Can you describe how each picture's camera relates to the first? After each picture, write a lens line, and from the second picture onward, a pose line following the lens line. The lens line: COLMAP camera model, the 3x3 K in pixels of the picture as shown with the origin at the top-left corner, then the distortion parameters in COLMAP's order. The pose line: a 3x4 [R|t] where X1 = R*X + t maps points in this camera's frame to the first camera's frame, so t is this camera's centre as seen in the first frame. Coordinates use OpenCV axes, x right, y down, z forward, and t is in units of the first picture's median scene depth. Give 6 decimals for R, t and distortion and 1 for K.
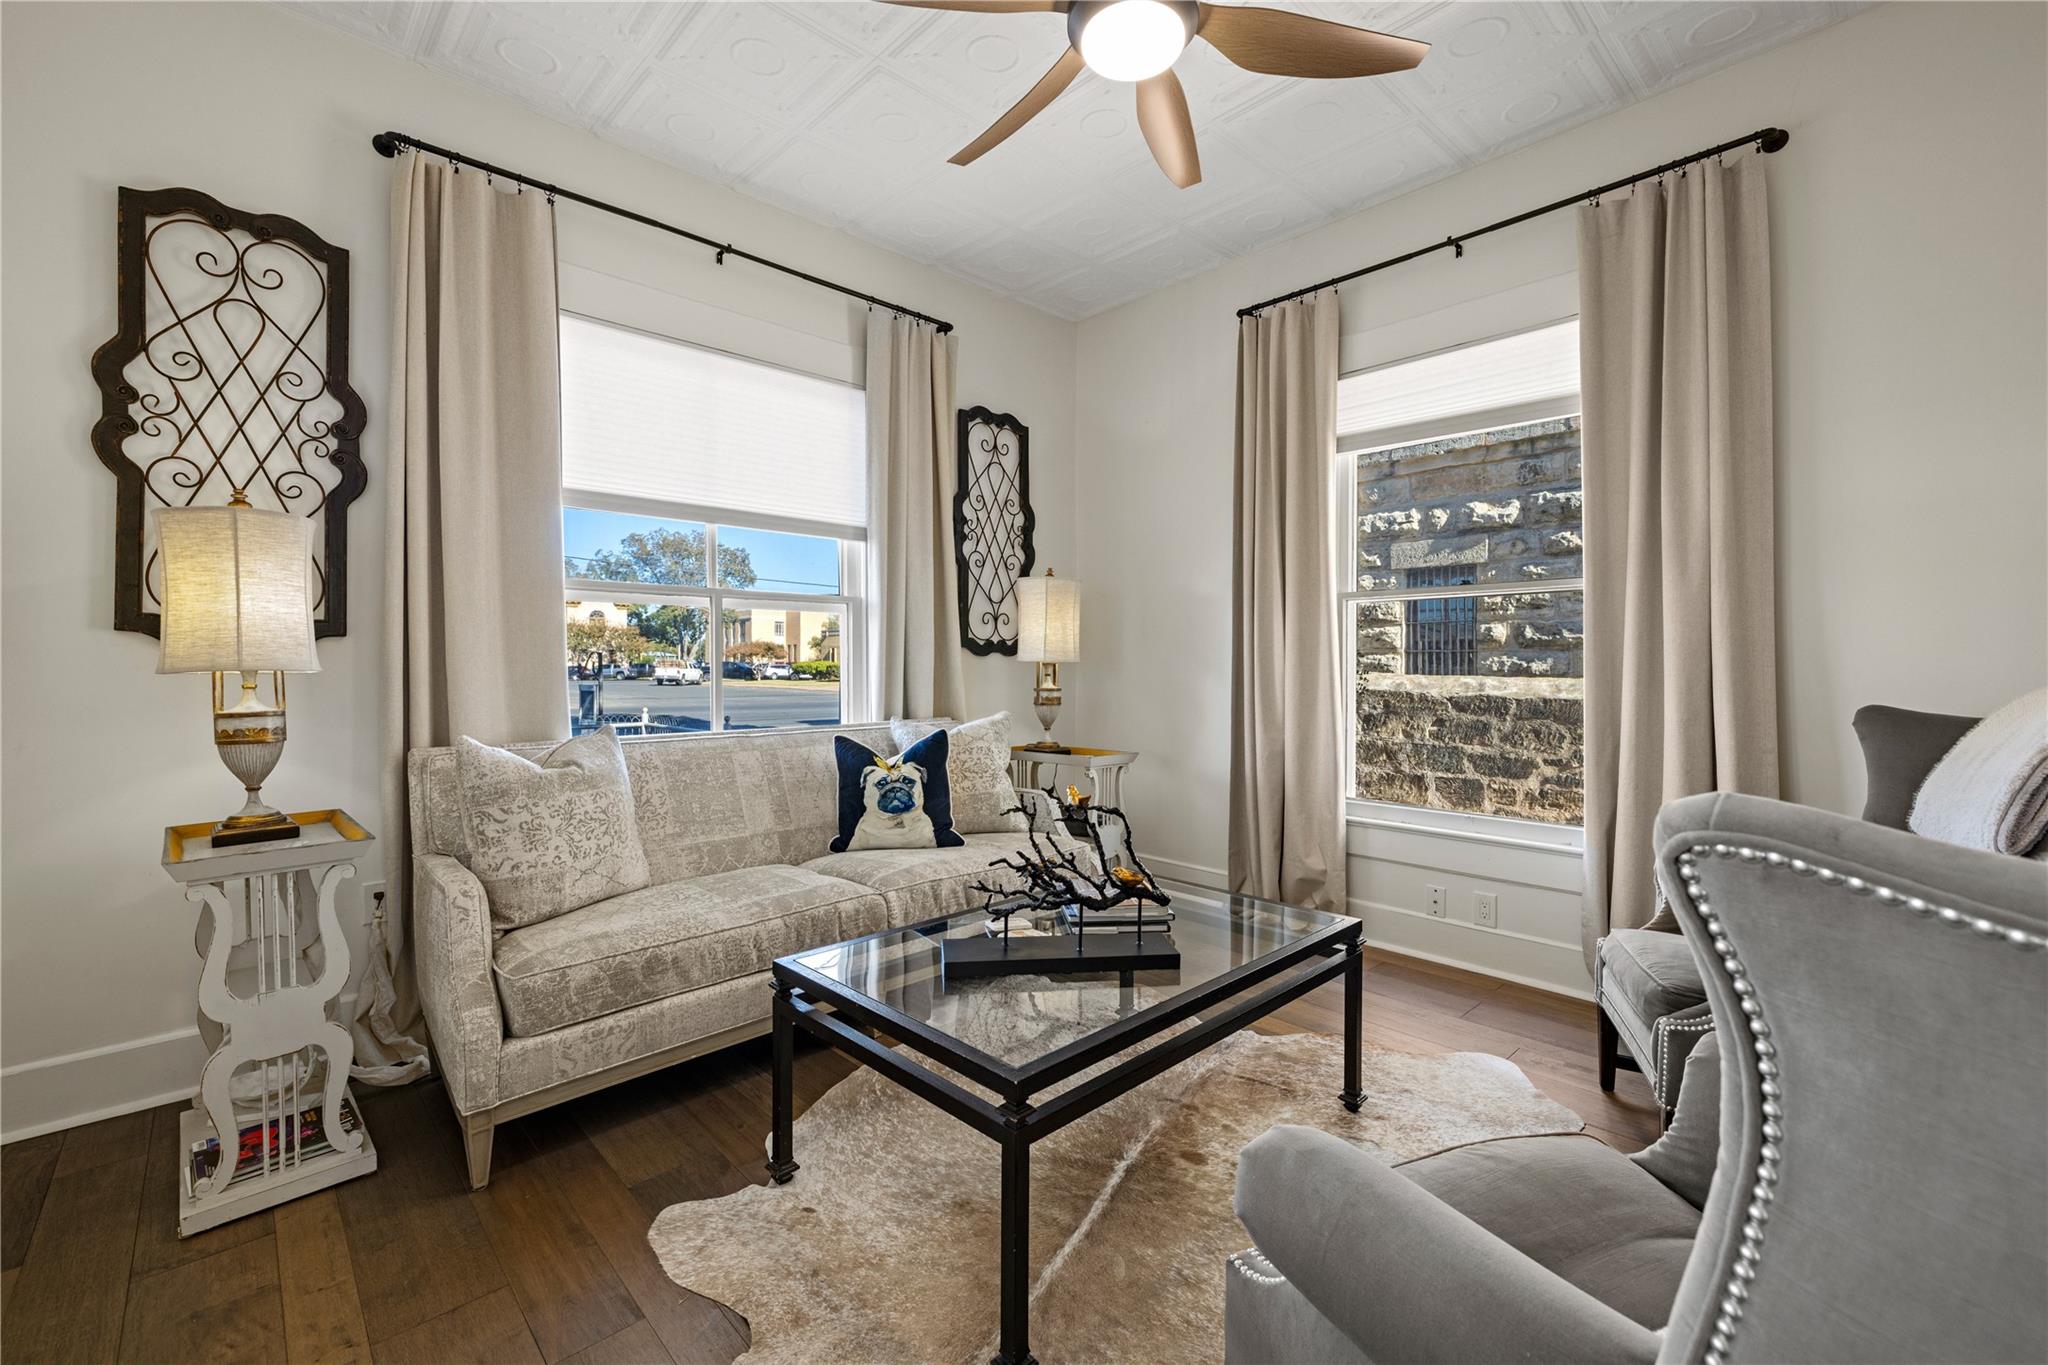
lens RADIAL K [[858.3, 0, 1020.5], [0, 858.3, 673.9], [0, 0, 1]] dist [0.002018, 0.000060]
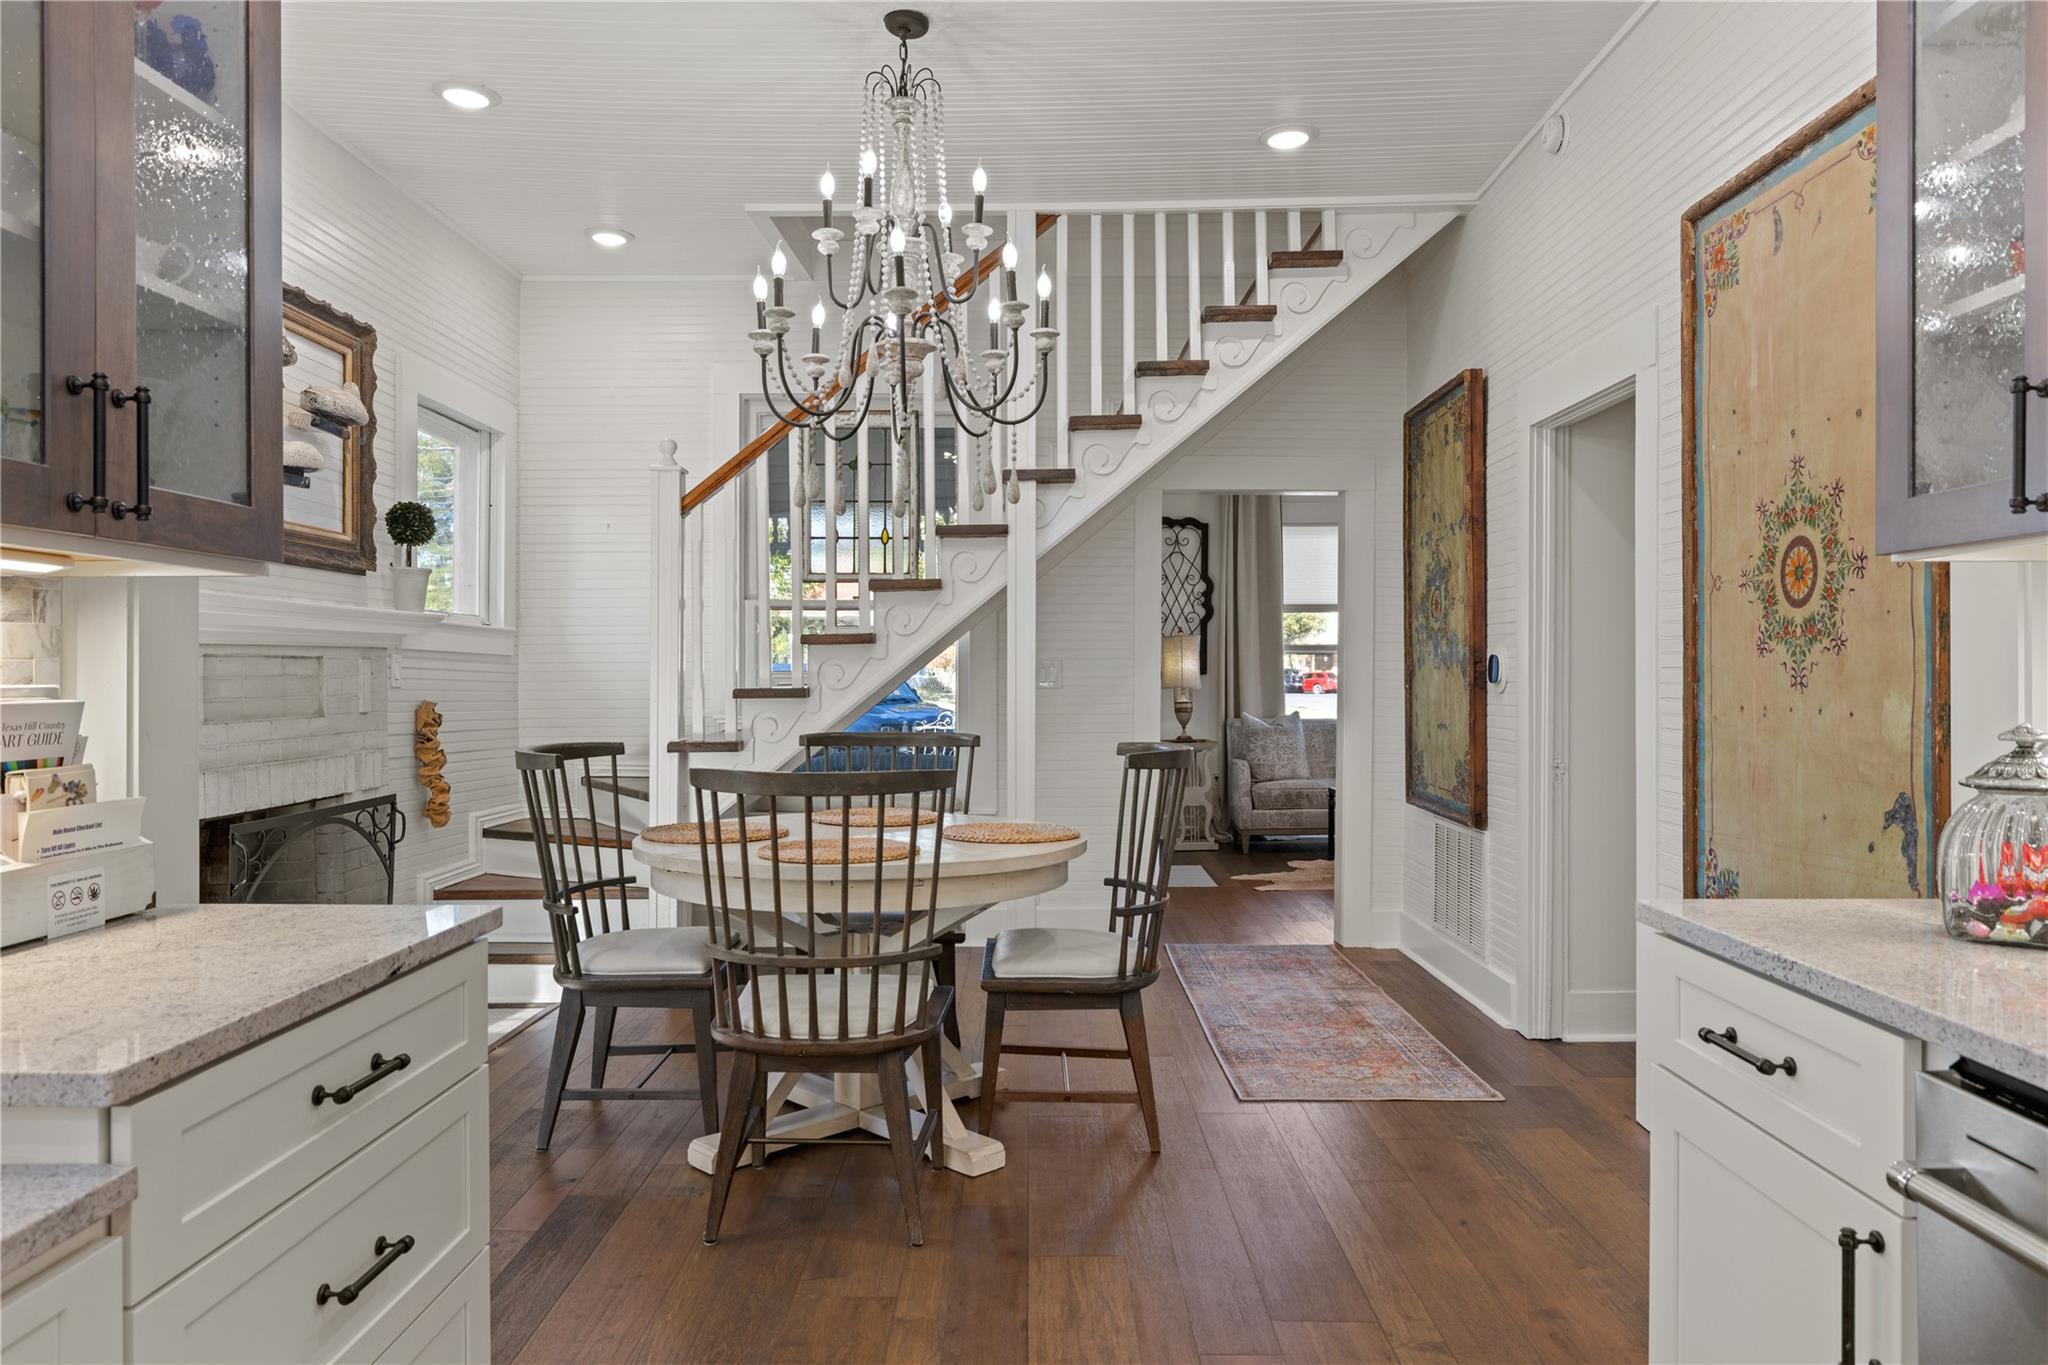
lens RADIAL K [[1397.1, 0, 1021.3], [0, 1397.1, 679.6], [0, 0, 1]] dist [0.004832, 0.000475]
pose [[0.724448, 0.006162, -0.689302, 1.785581], [-0.002177, 0.999976, 0.006650, -0.054884], [0.689326, -0.003317, 0.724443, -2.540006]]
